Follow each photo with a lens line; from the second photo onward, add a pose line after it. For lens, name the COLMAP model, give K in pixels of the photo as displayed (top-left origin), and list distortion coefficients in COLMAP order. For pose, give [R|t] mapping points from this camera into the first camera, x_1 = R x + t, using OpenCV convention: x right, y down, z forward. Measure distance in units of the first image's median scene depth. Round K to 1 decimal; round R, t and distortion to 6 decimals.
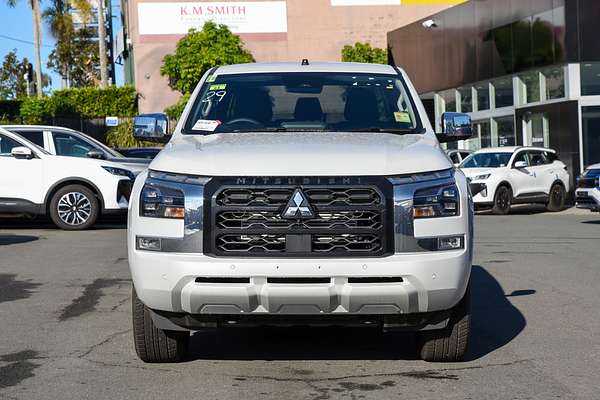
lens RADIAL K [[1149.1, 0, 300.0], [0, 1149.1, 200.0], [0, 0, 1]] dist [-0.013980, 0.031528]
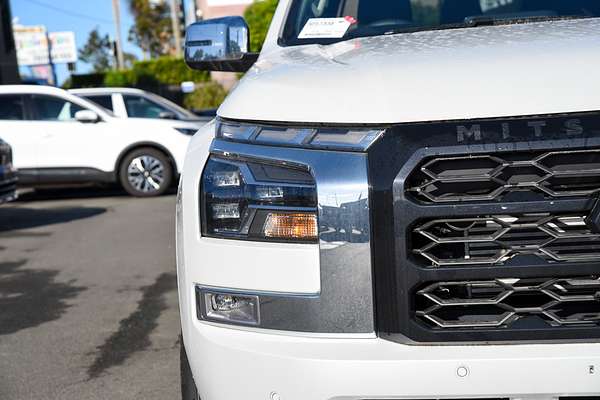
lens RADIAL K [[1016.1, 0, 300.0], [0, 1016.1, 200.0], [0, 0, 1]] dist [0.379207, -0.015756]
pose [[0.996725, -0.053200, -0.060901, -0.064766], [0.056094, 0.997327, 0.046829, -0.010169], [0.058247, -0.050092, 0.997045, 0.505088]]
